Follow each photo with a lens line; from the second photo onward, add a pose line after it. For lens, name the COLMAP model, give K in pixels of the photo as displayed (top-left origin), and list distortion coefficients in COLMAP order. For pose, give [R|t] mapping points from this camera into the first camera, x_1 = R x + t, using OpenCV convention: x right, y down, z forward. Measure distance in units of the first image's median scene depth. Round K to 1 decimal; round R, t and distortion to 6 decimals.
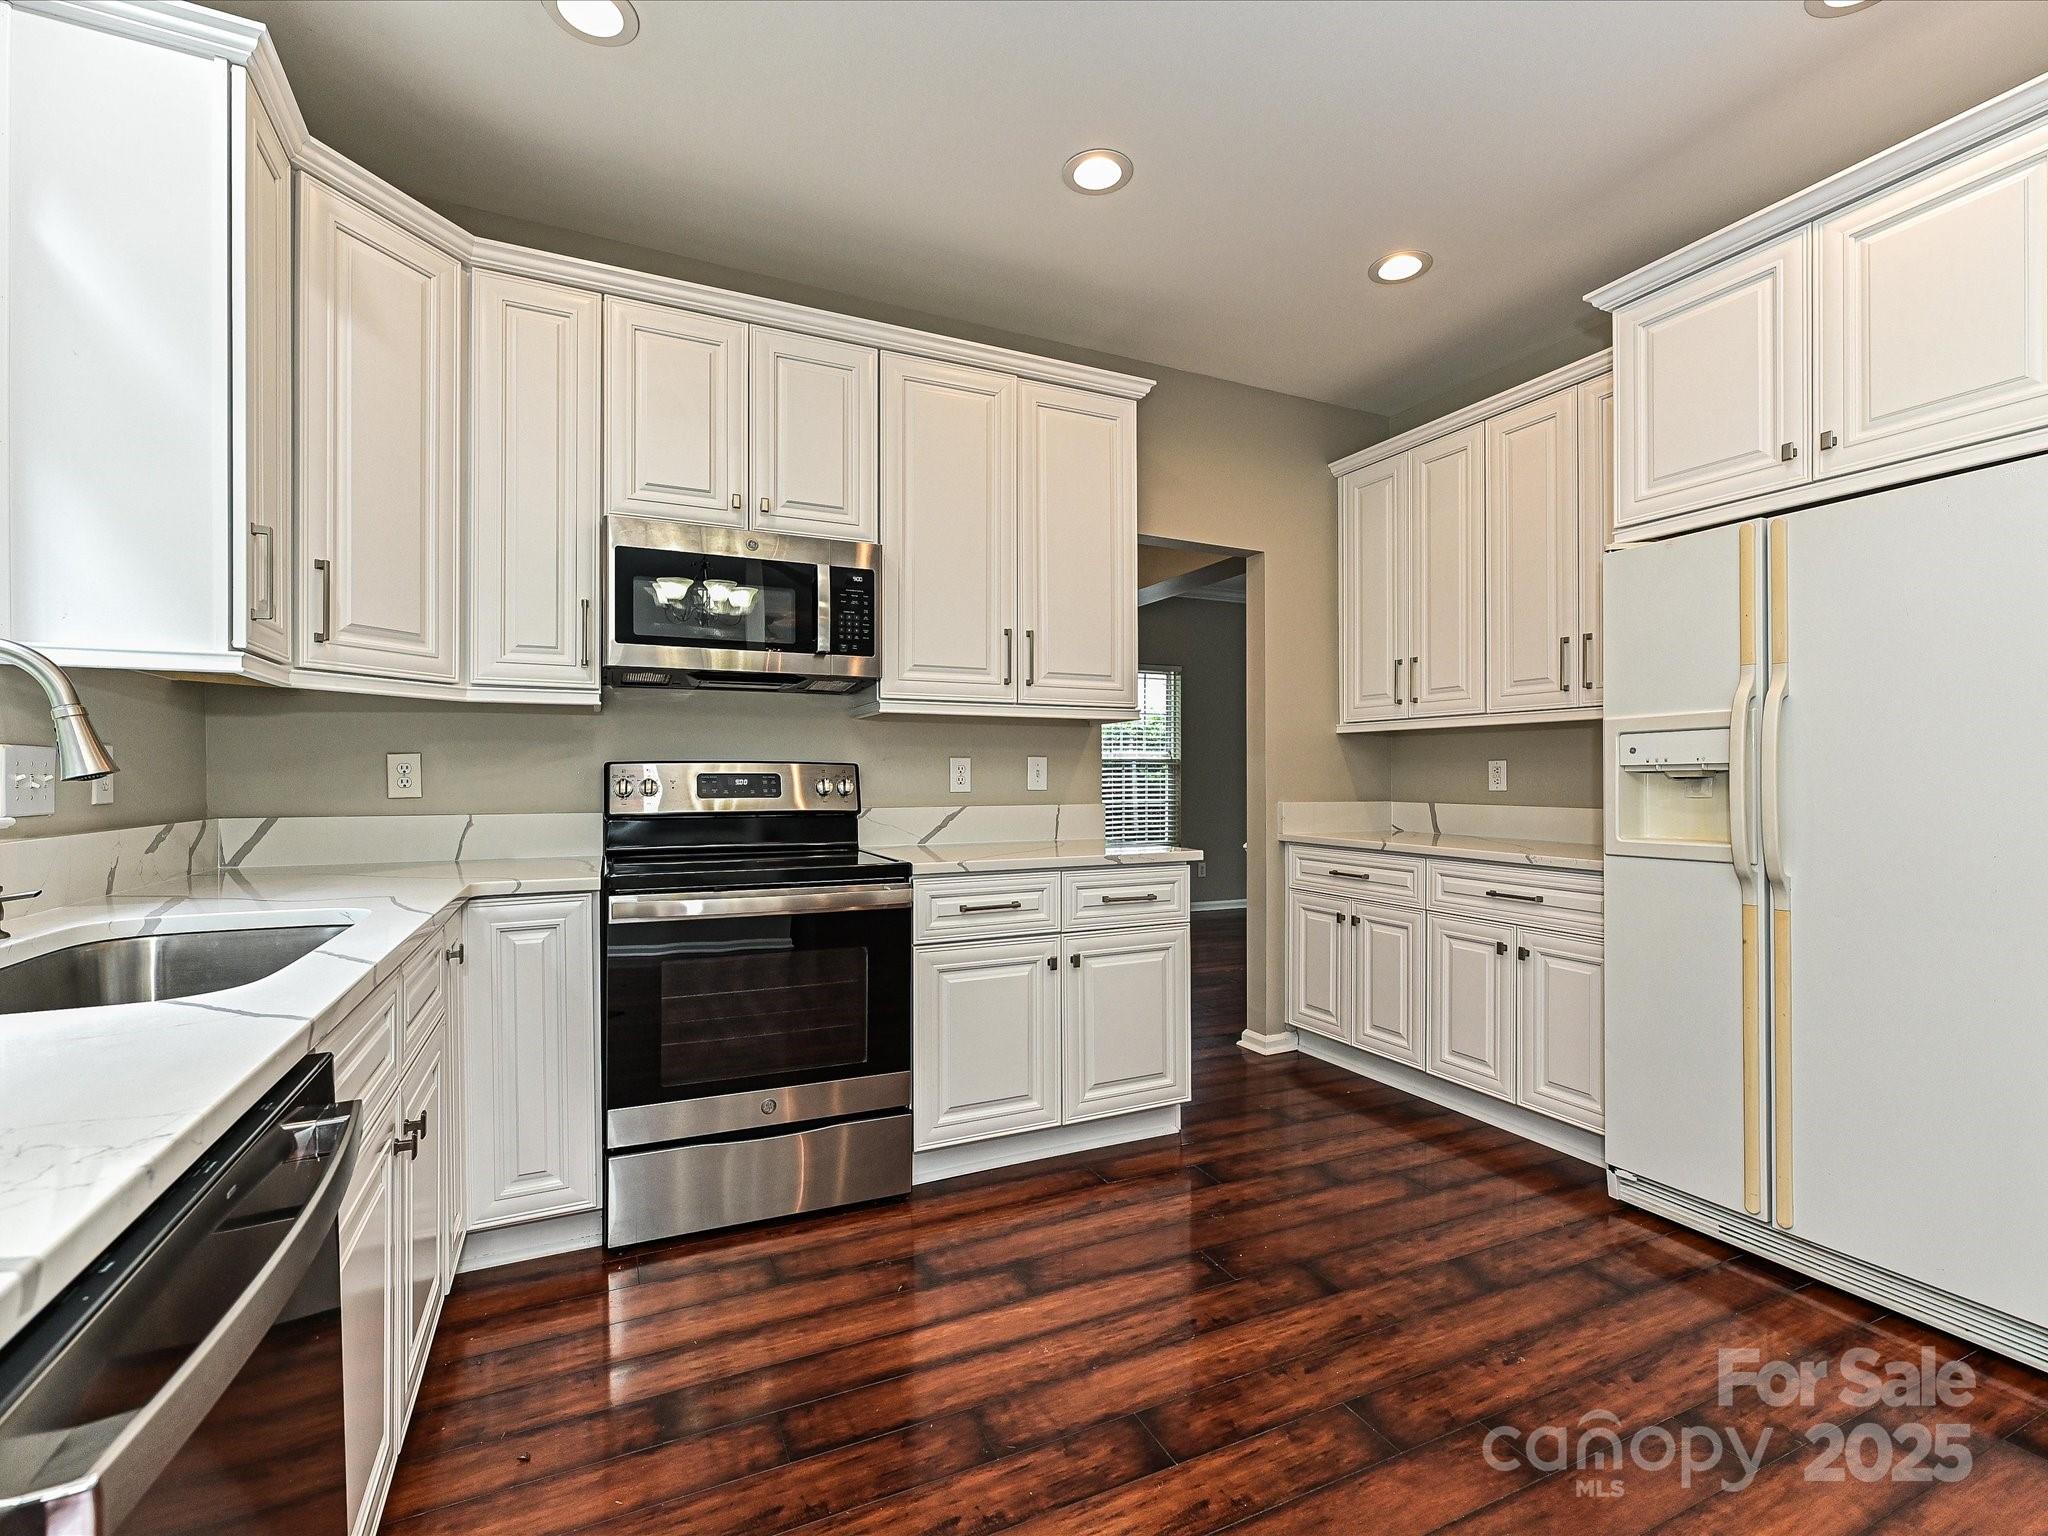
lens RADIAL K [[930.0, 0, 1037.9], [0, 930.0, 771.4], [0, 0, 1]] dist [0.002201, -0.001485]
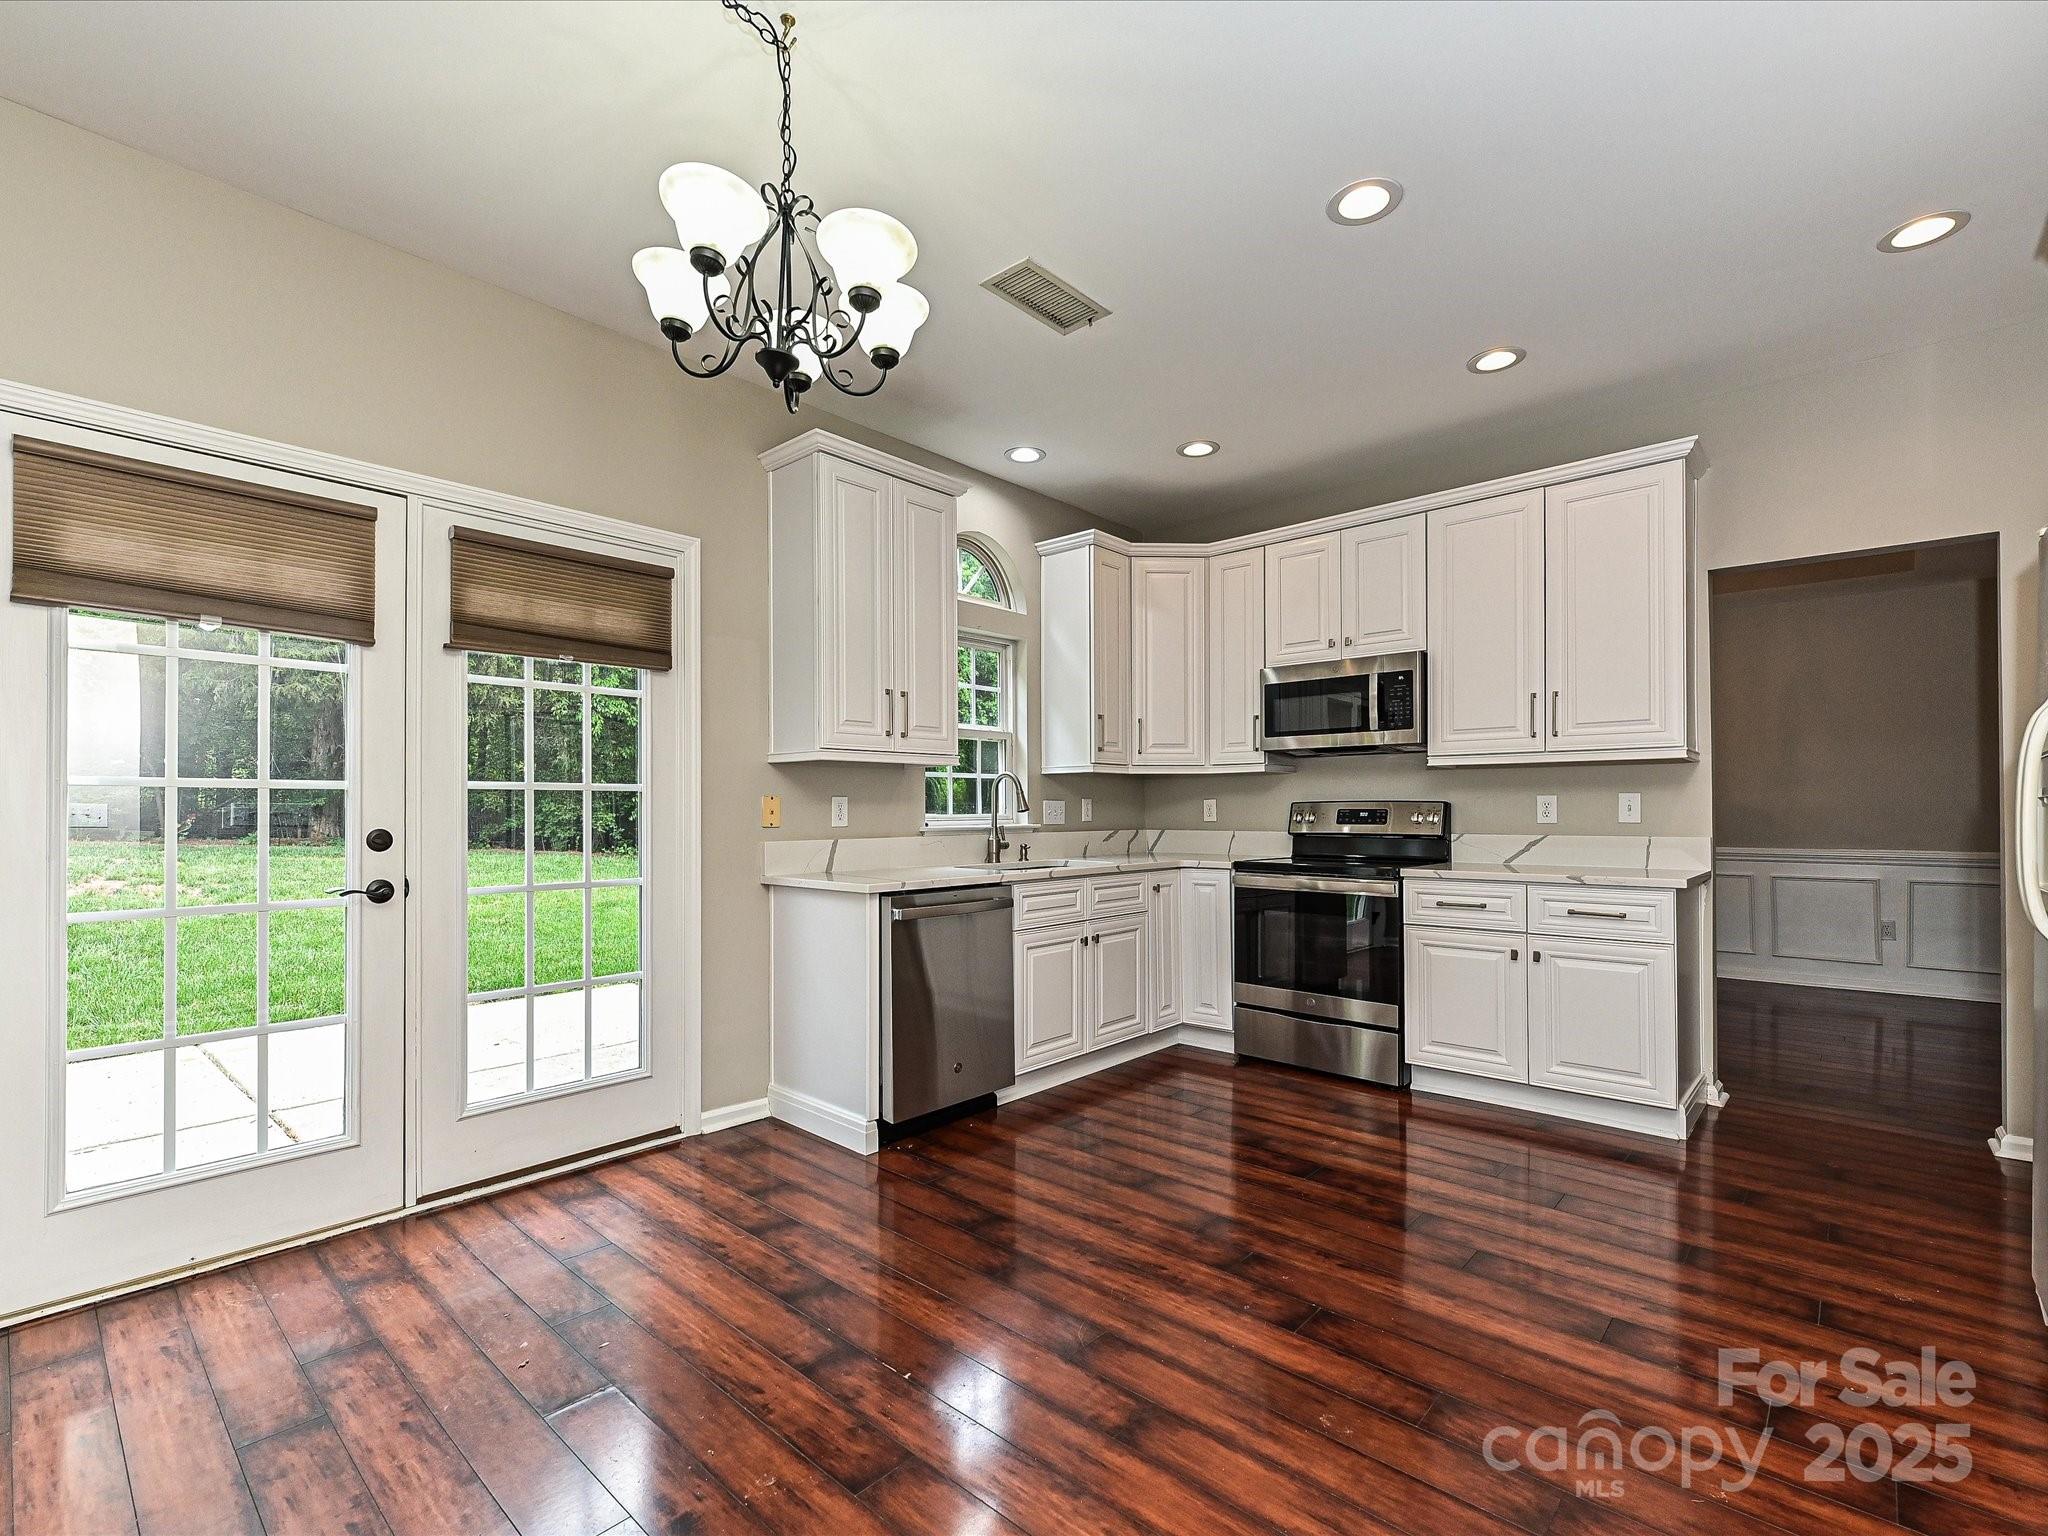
lens RADIAL K [[930.0, 0, 997.0], [0, 930.0, 800.6], [0, 0, 1]] dist [0.002201, -0.001485]
pose [[0.370829, -0.010696, -0.928640, 1.027792], [0.005754, 0.999941, -0.009220, -0.000673], [0.928683, -0.001924, 0.370869, -0.164184]]
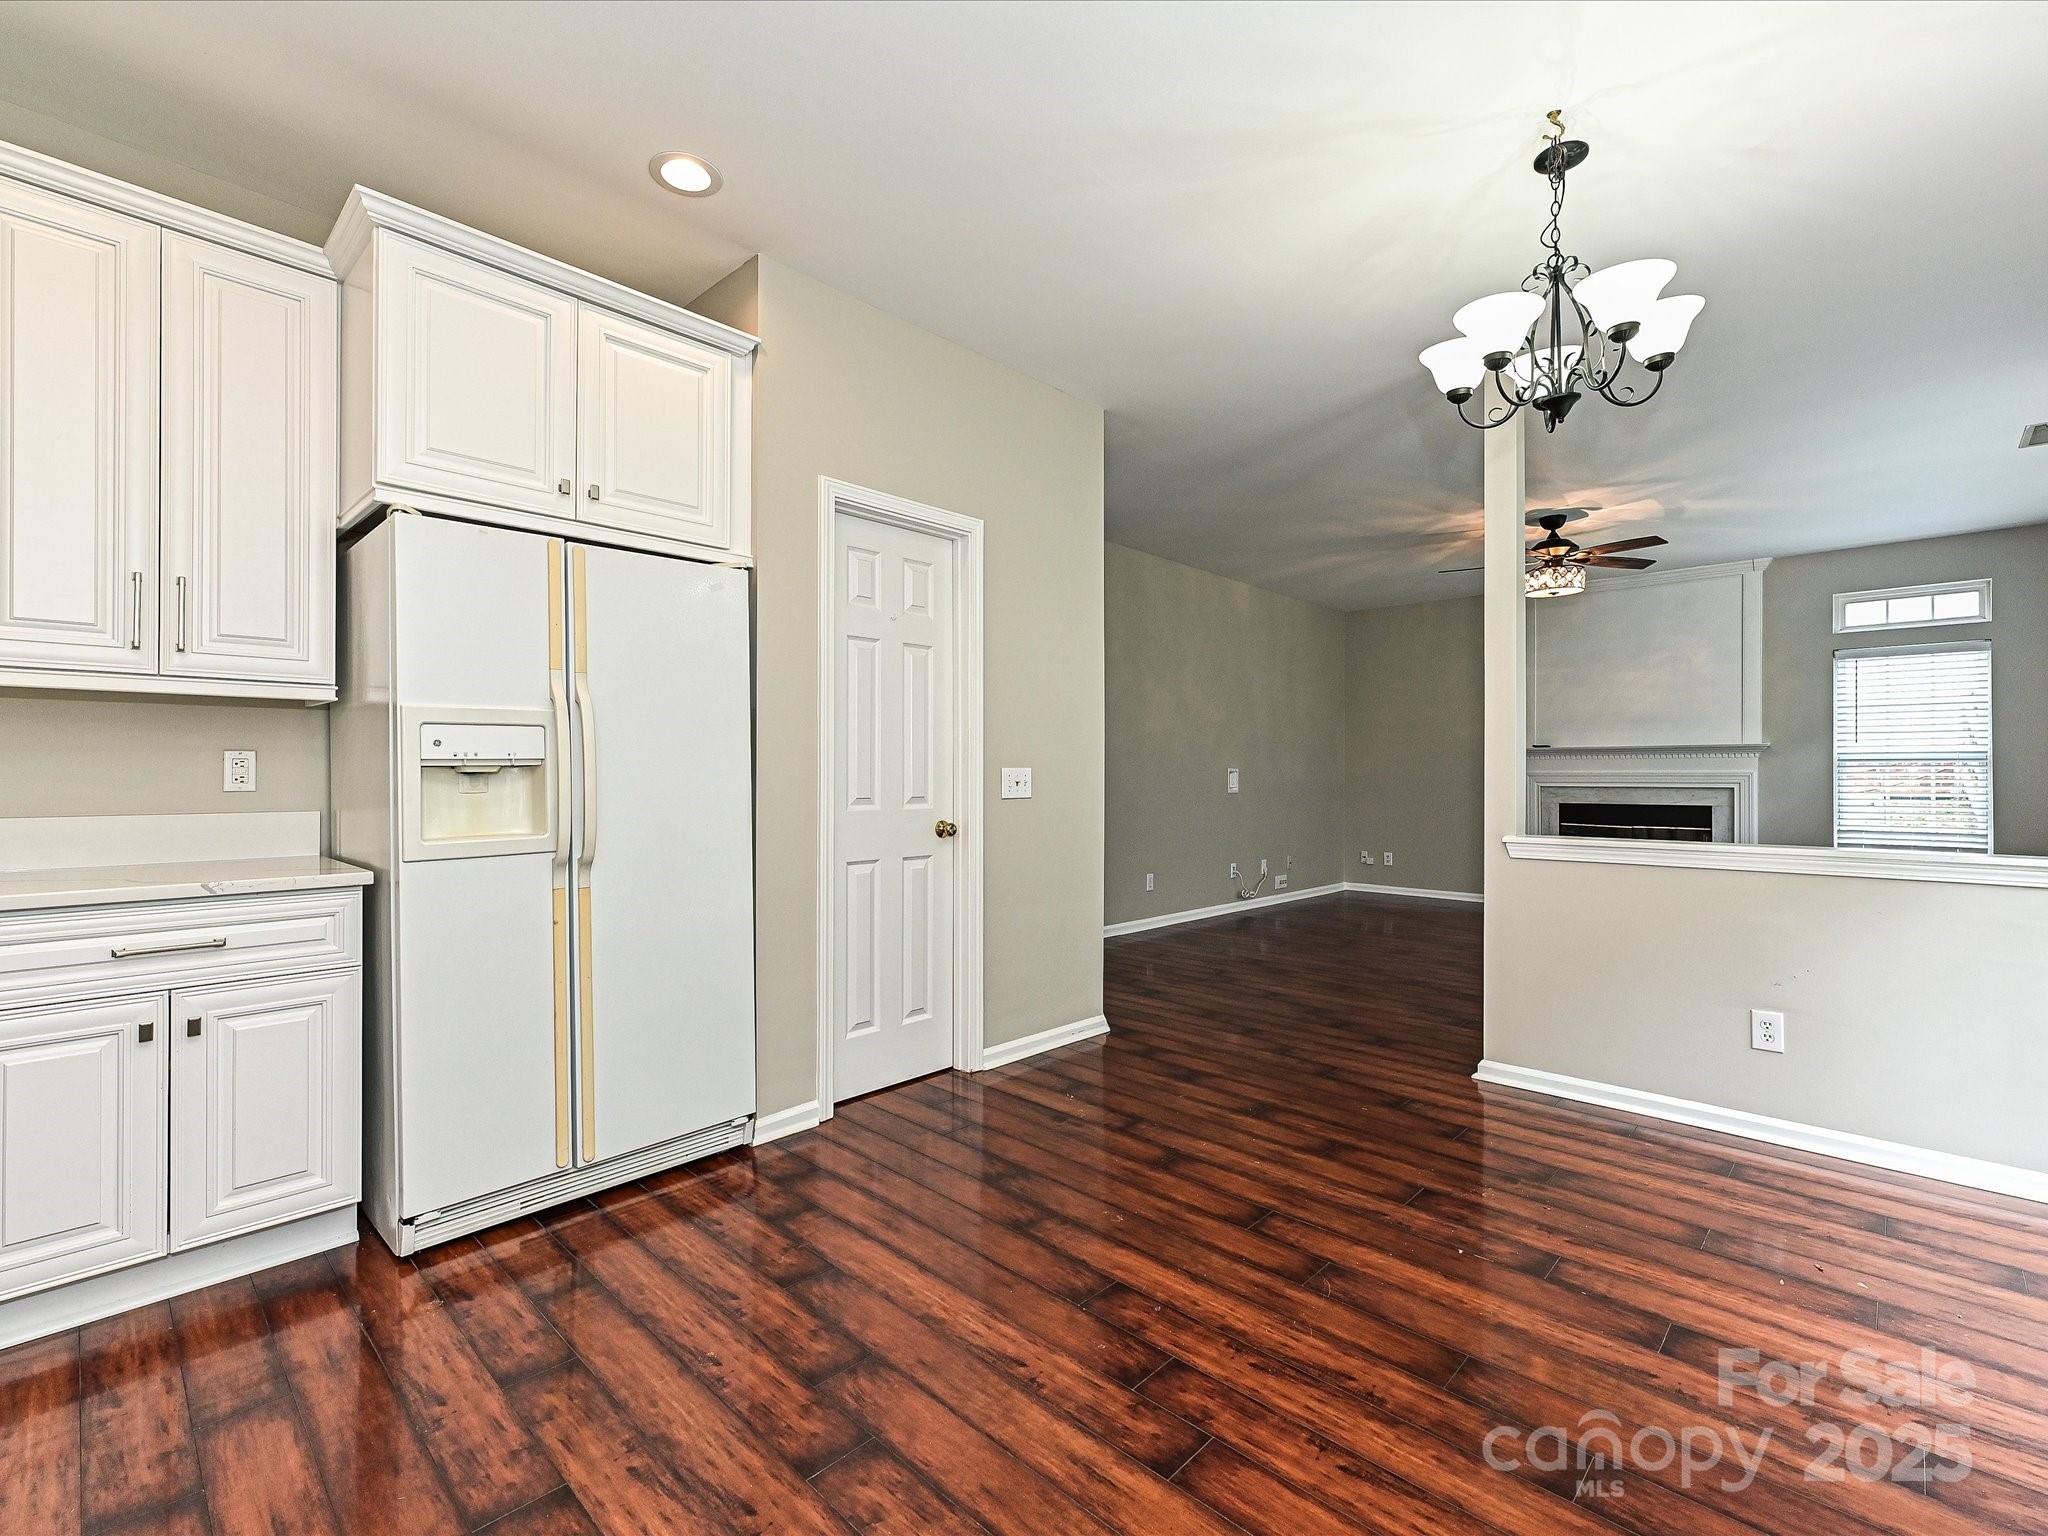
lens RADIAL K [[930.0, 0, 999.1], [0, 930.0, 762.7], [0, 0, 1]] dist [0.002201, -0.001485]
pose [[-0.352859, 0.007816, 0.935644, -0.386053], [-0.006592, 0.999920, -0.010839, 0.003210], [-0.935653, -0.009992, -0.352779, 0.777309]]
